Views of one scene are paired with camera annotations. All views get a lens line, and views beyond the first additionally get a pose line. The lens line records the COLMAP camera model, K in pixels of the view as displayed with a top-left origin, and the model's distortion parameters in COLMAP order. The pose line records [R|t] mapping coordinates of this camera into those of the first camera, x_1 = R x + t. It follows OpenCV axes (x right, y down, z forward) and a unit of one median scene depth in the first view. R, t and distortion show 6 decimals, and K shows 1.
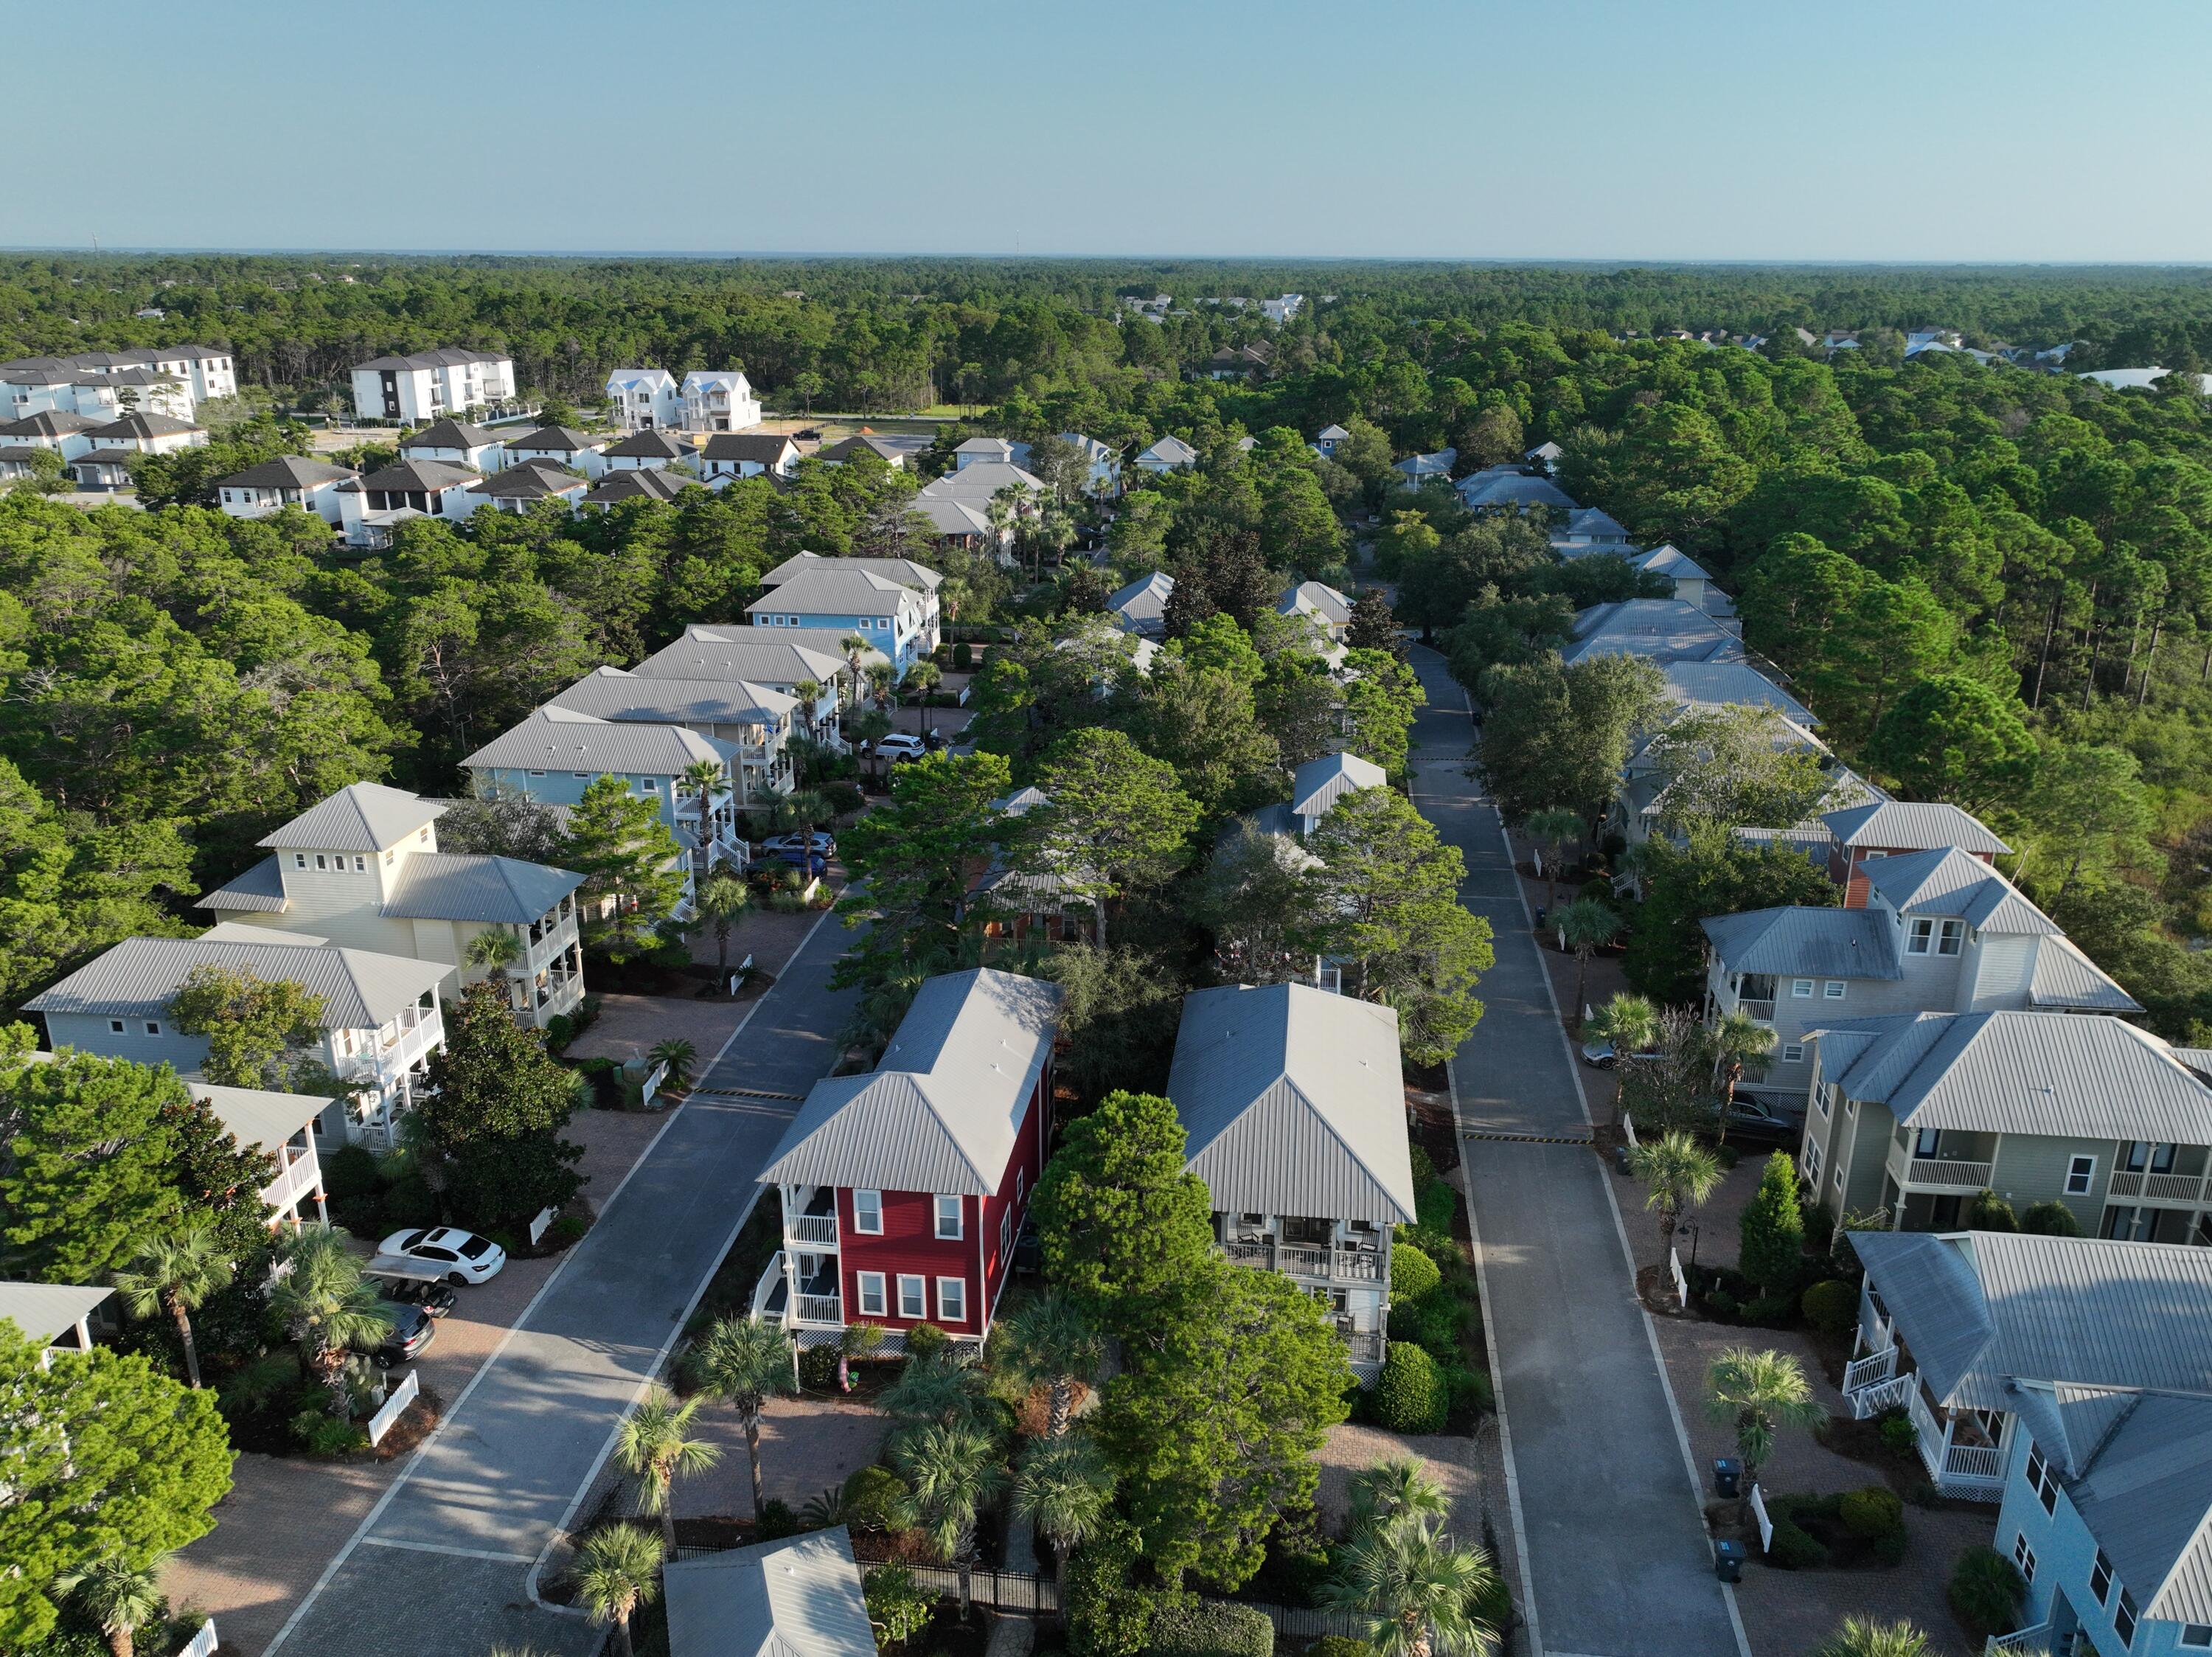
lens RADIAL K [[1660.0, 0, 1150.5], [0, 1660.0, 829.1], [0, 0, 1]] dist [0.001215, 0.002381]
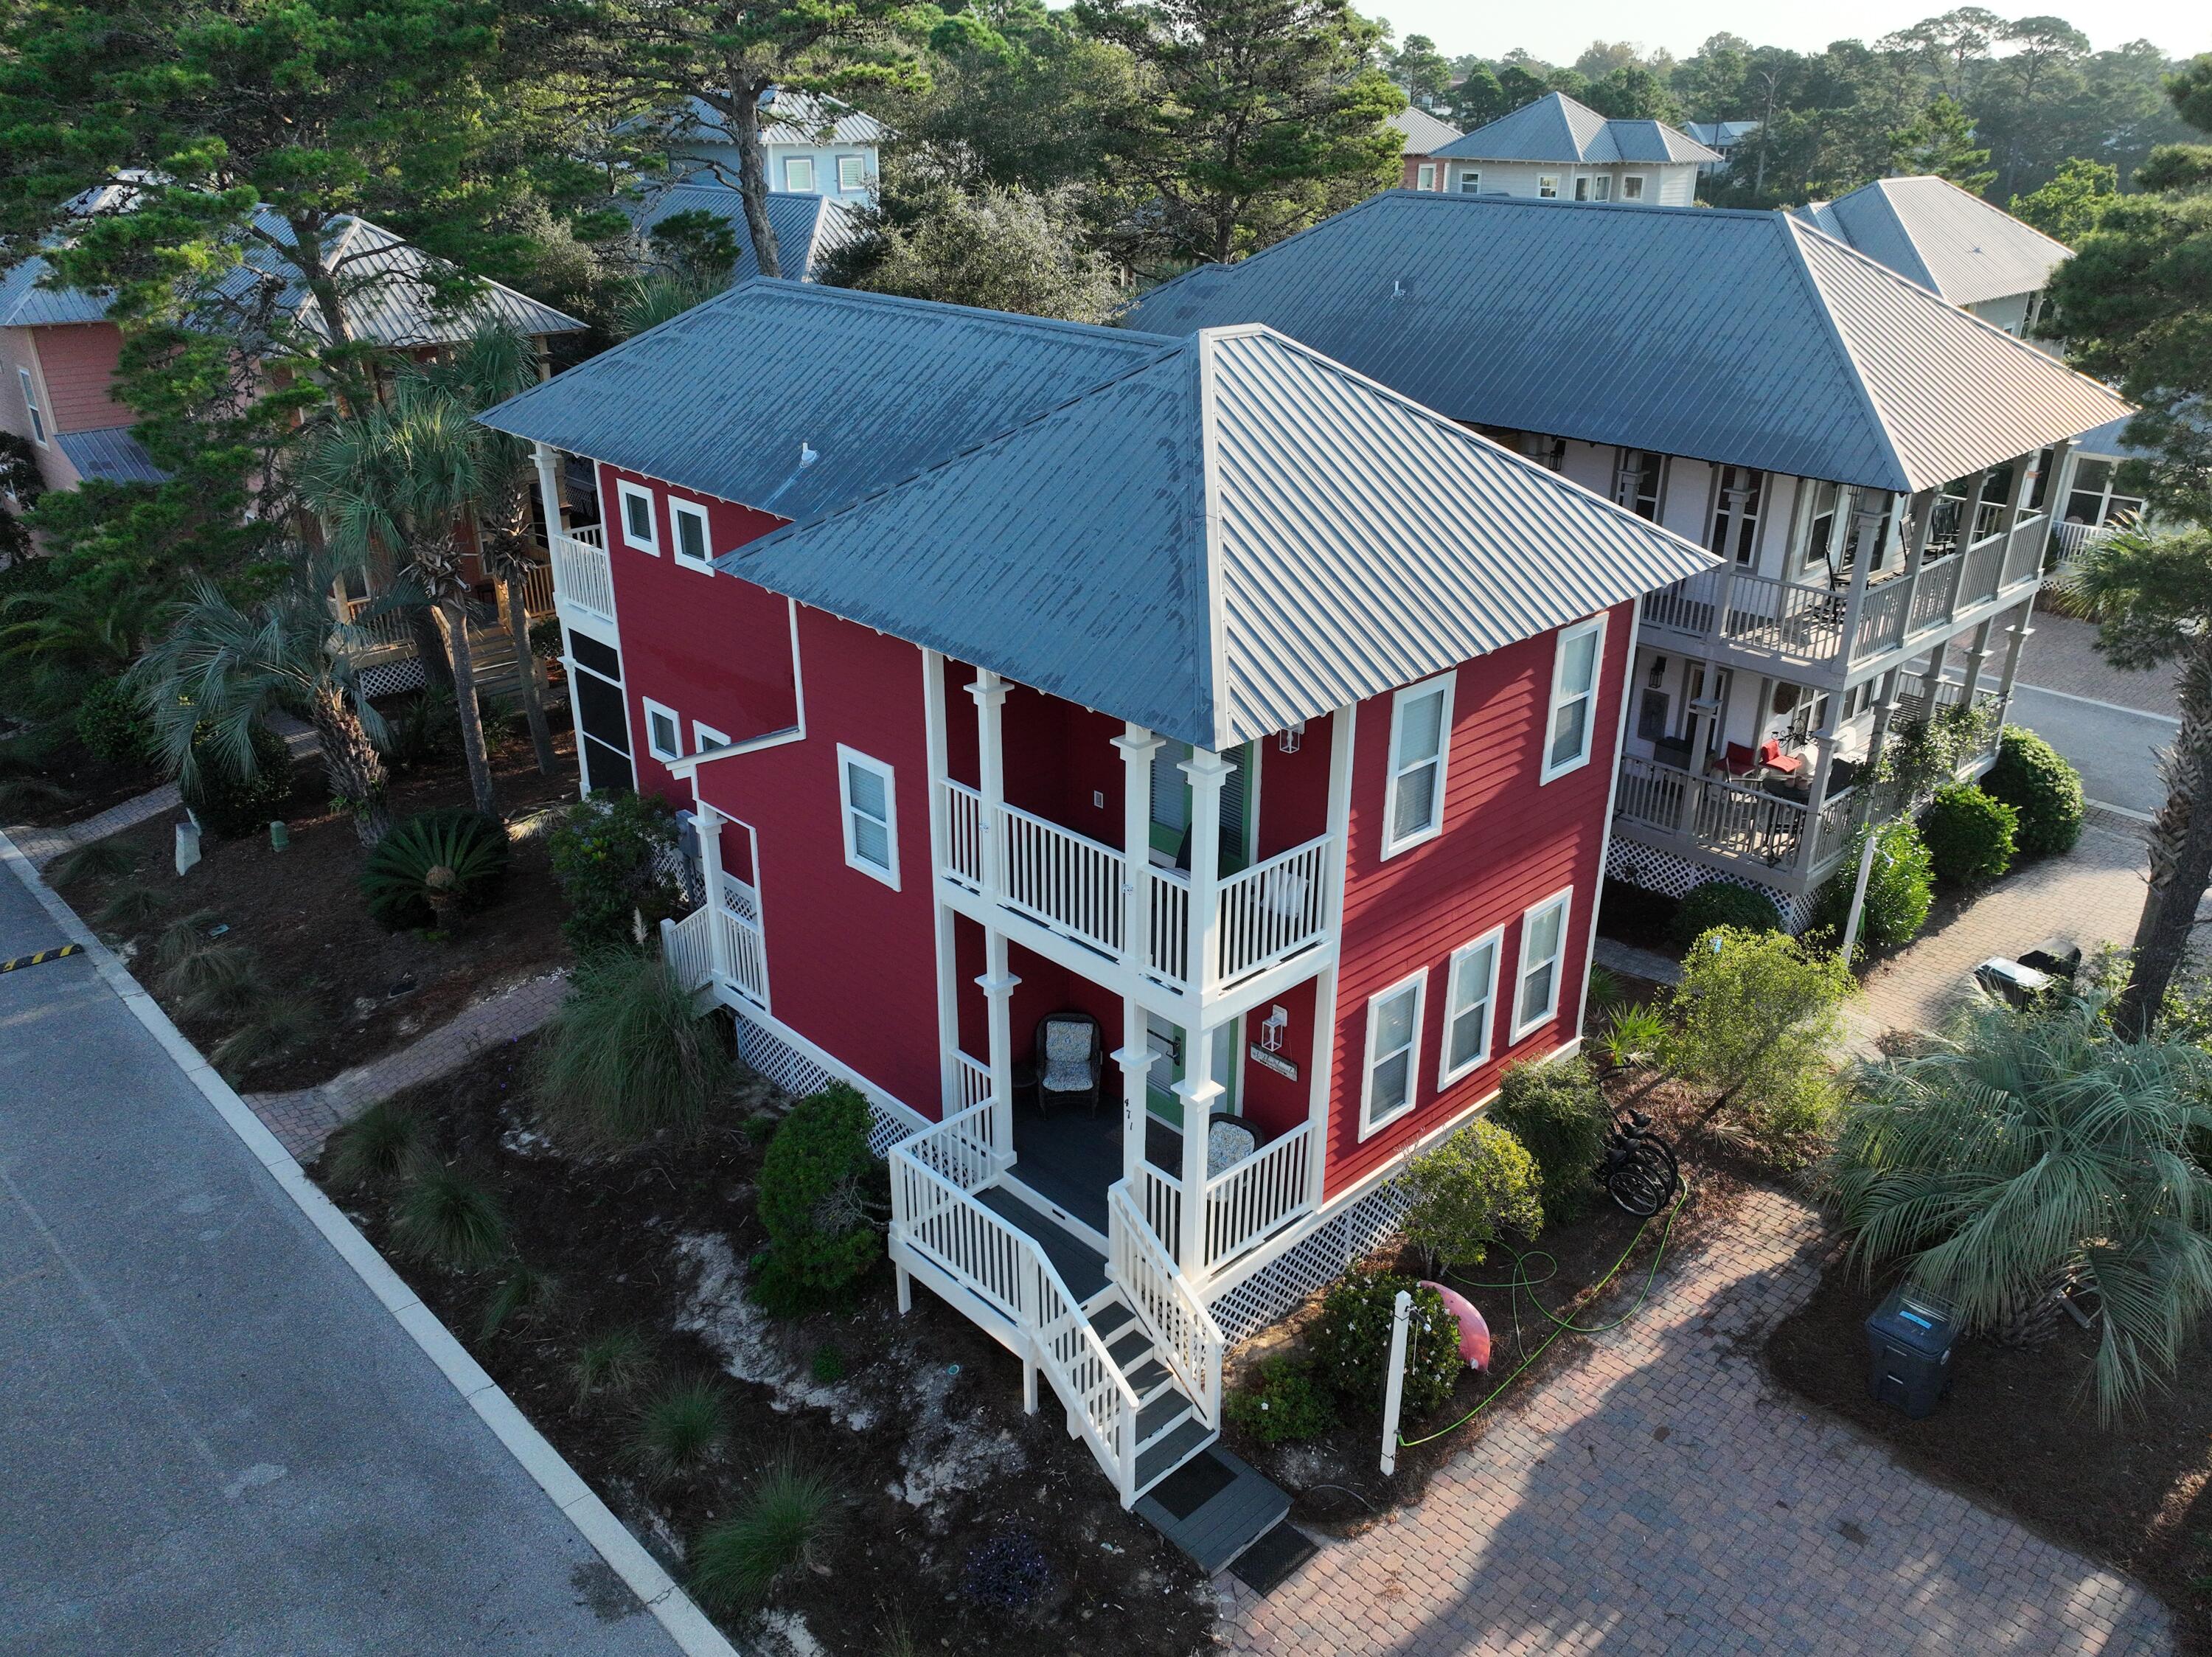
lens RADIAL K [[1660.0, 0, 1150.5], [0, 1660.0, 829.1], [0, 0, 1]] dist [0.001215, 0.002381]
pose [[0.630616, -0.319677, 0.707199, -0.378386], [0.249805, 0.946342, 0.205024, 0.160444], [-0.734793, 0.047370, 0.676635, 0.788923]]
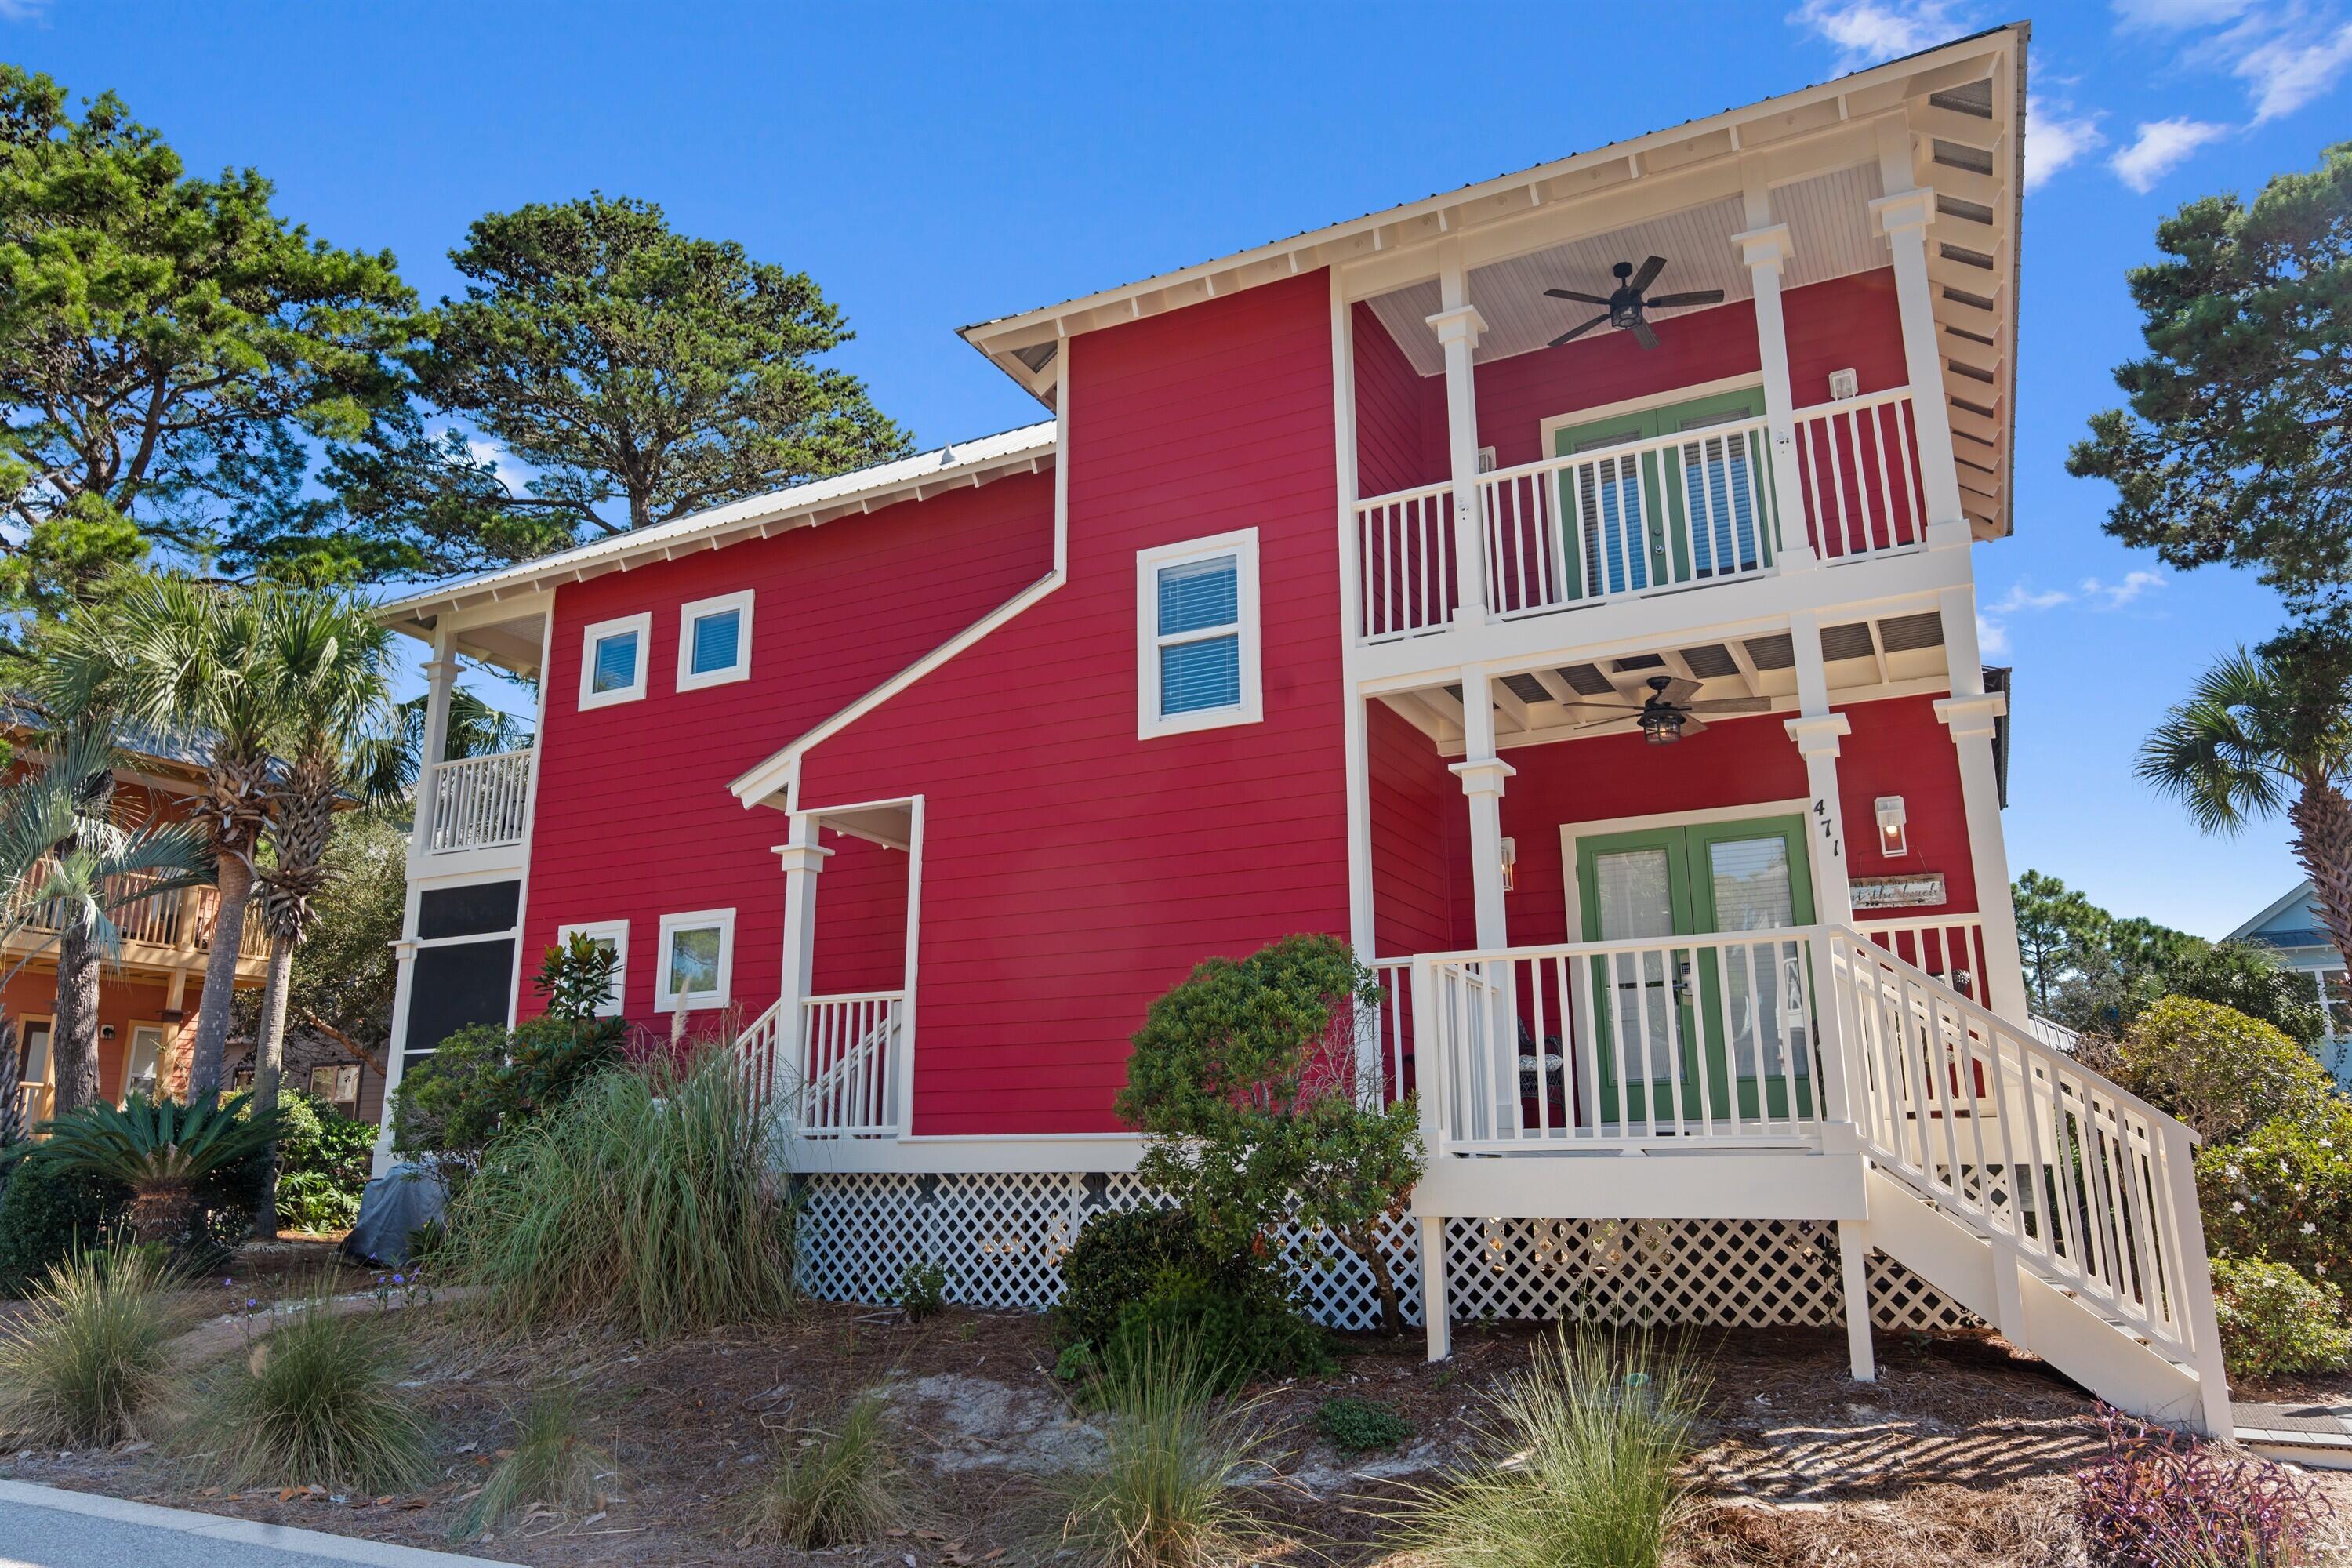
lens RADIAL K [[1580.5, 0, 1176.0], [0, 1580.5, 784.0], [0, 0, 1]] dist [-0.000522, -0.000600]
pose [[0.370230, 0.209484, 0.905012, -0.365393], [0.315254, 0.888089, -0.334534, 0.282794], [-0.873810, 0.409163, 0.262756, 0.985537]]
